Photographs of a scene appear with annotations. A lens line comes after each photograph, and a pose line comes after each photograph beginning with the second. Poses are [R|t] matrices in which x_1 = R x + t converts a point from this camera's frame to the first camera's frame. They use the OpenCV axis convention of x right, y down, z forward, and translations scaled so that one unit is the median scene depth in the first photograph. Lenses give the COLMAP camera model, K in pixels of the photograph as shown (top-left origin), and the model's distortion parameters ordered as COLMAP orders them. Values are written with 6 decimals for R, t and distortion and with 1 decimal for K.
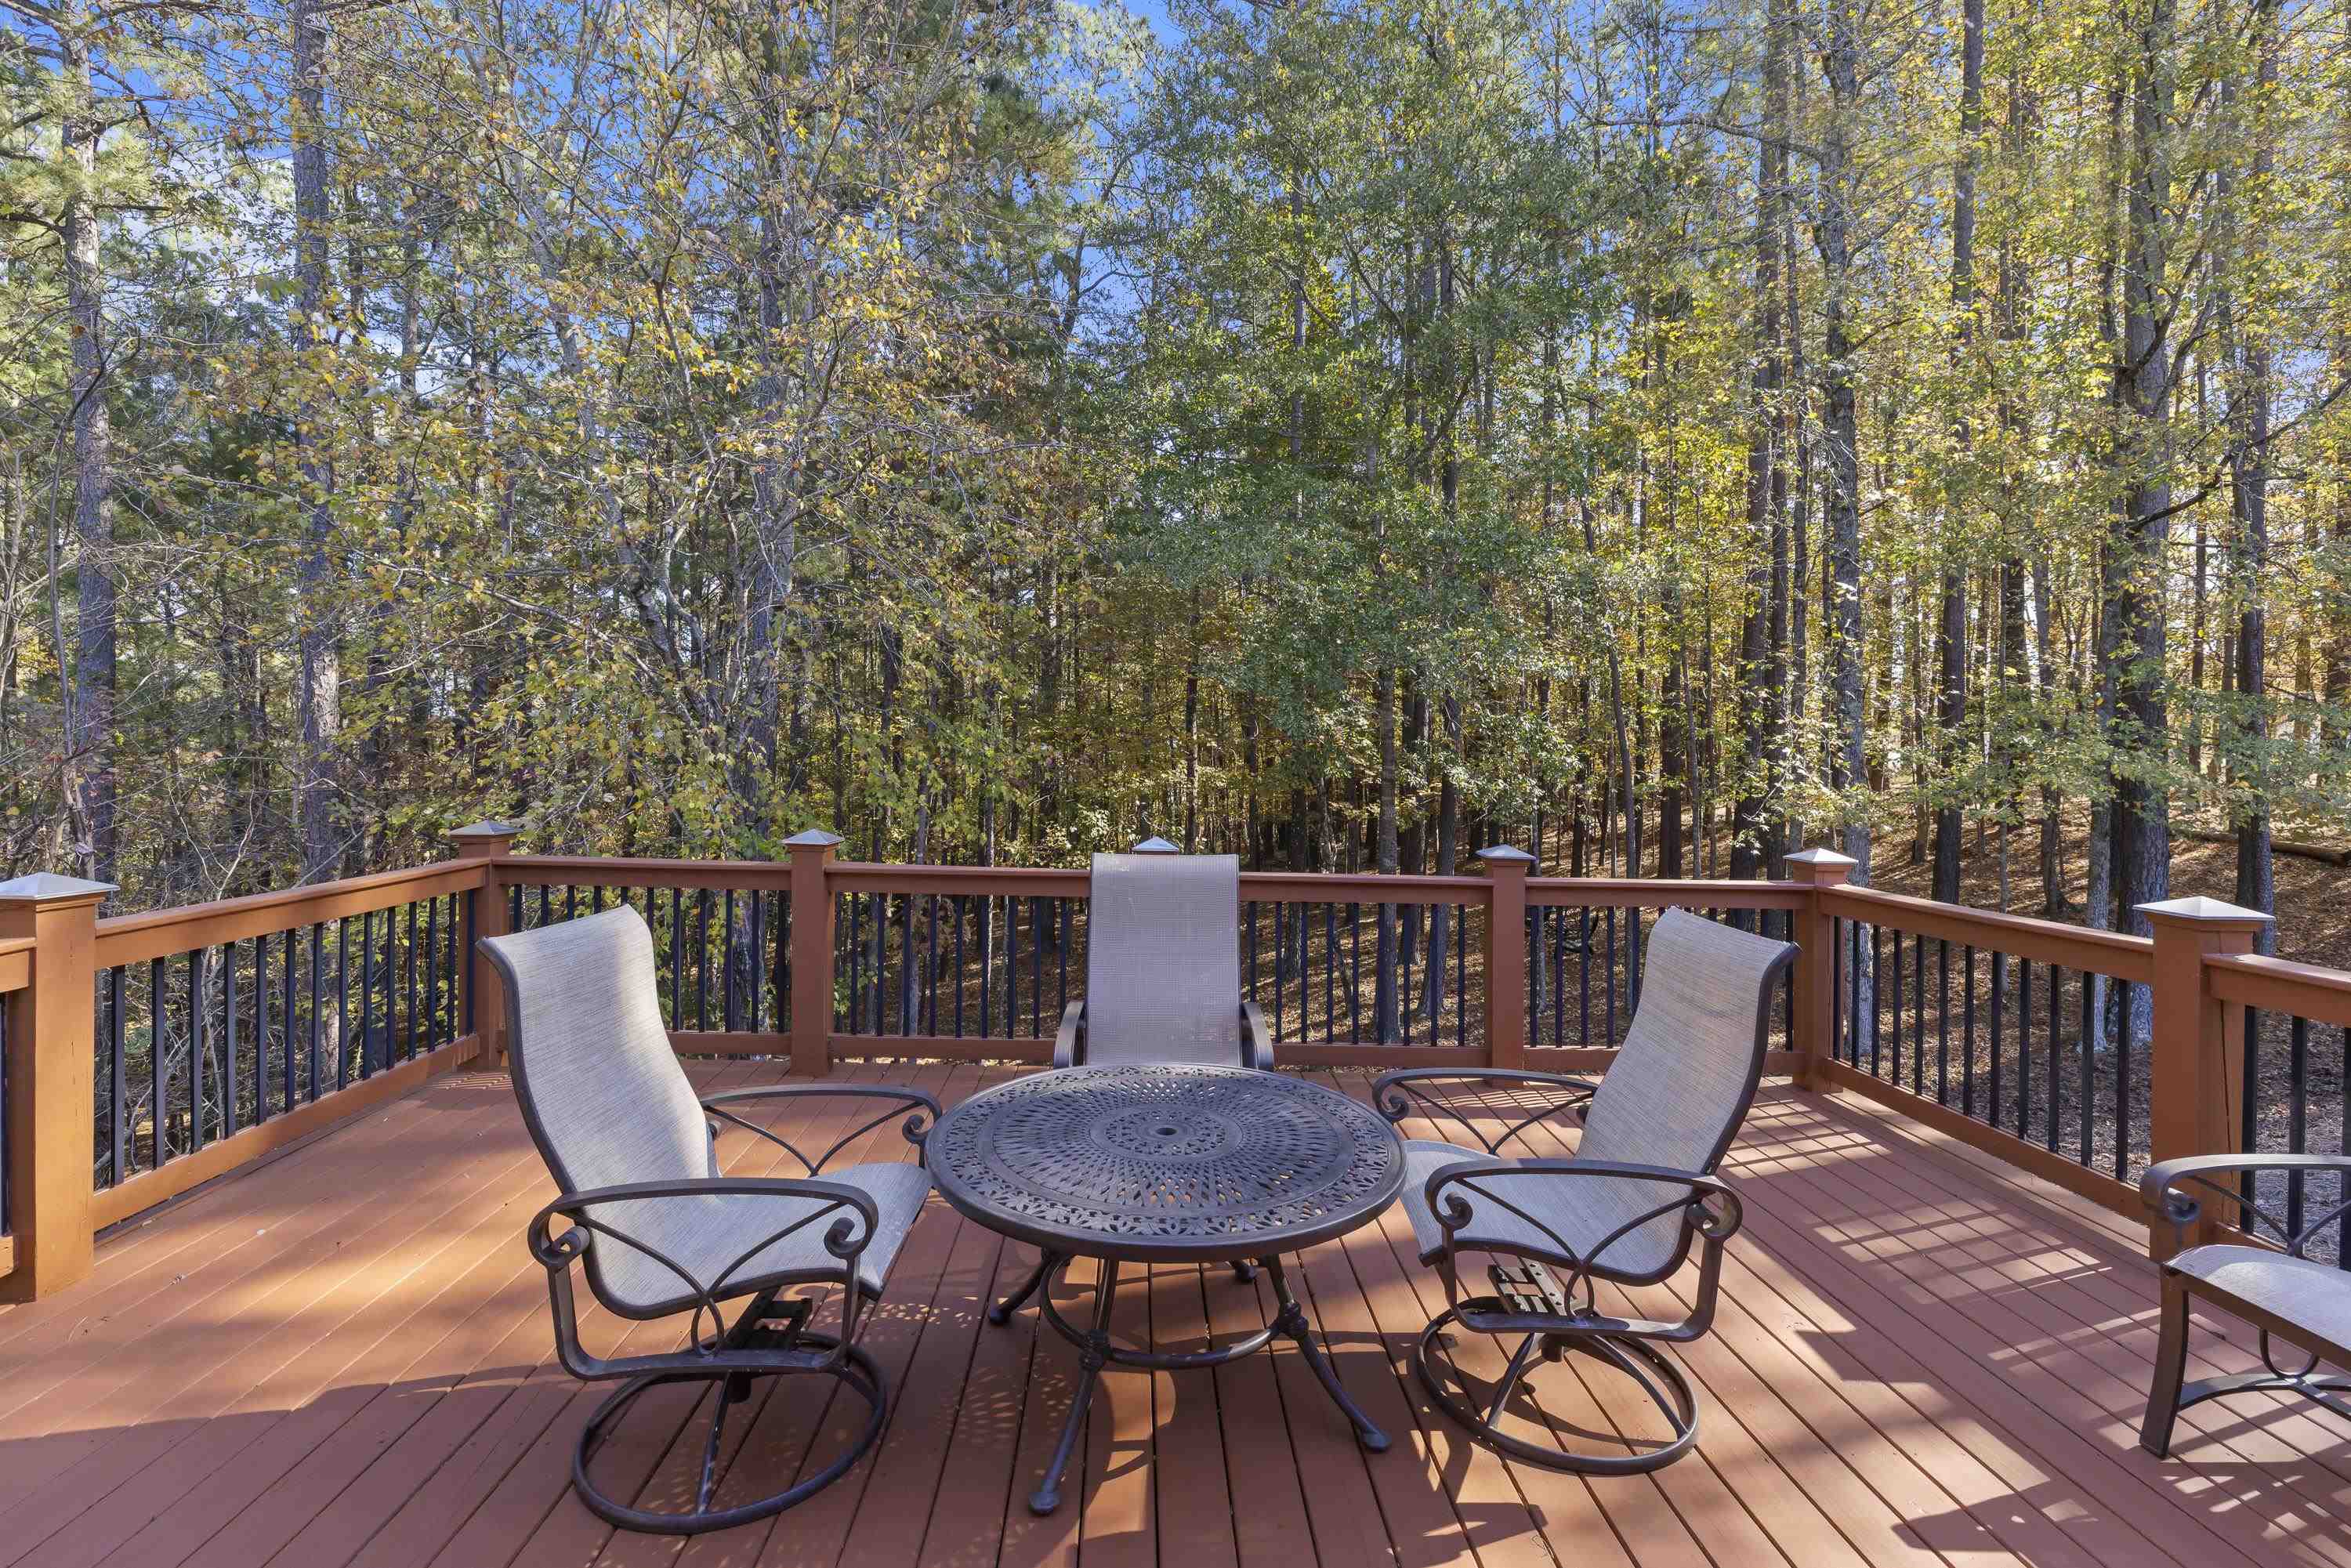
lens RADIAL K [[997.1, 0, 1167.2], [0, 997.1, 772.1], [0, 0, 1]] dist [-0.002621, 0.000533]
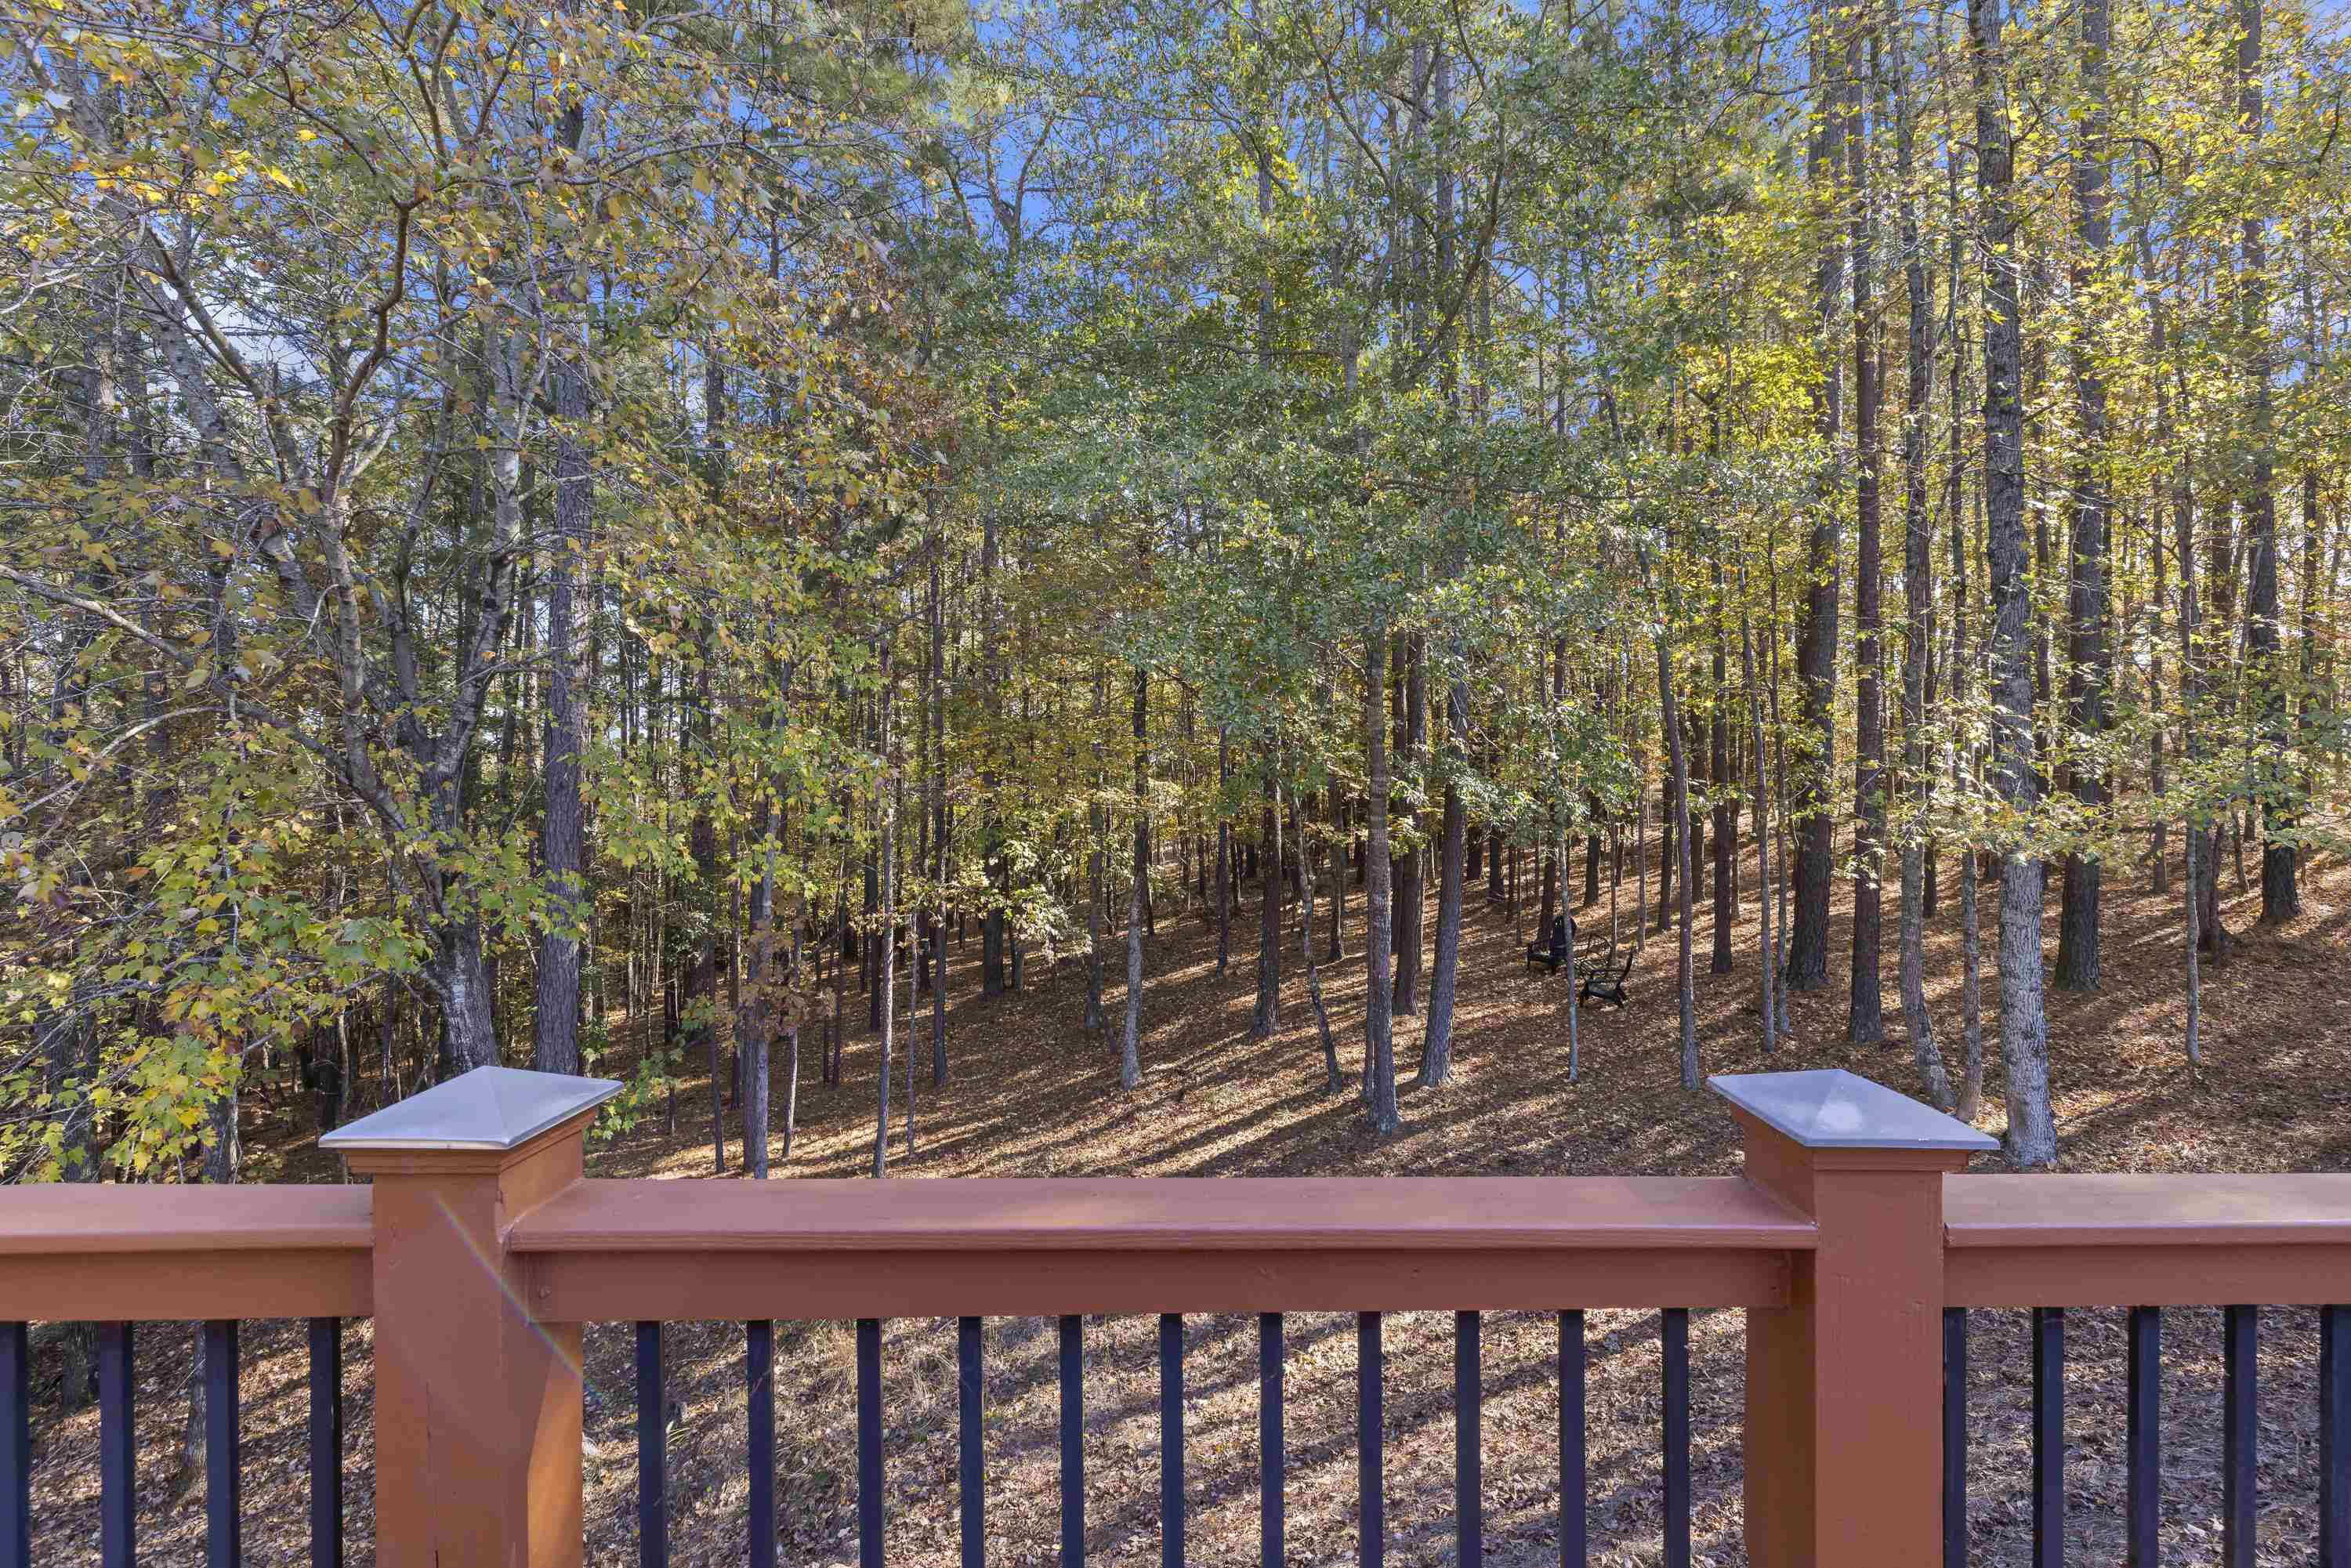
lens RADIAL K [[997.1, 0, 1177.9], [0, 997.1, 790.1], [0, 0, 1]] dist [-0.002621, 0.000533]
pose [[0.999717, -0.014151, 0.019140, 0.043432], [0.014152, 0.999900, 0.000121, 0.001315], [-0.019140, 0.000150, 0.999817, 0.191313]]
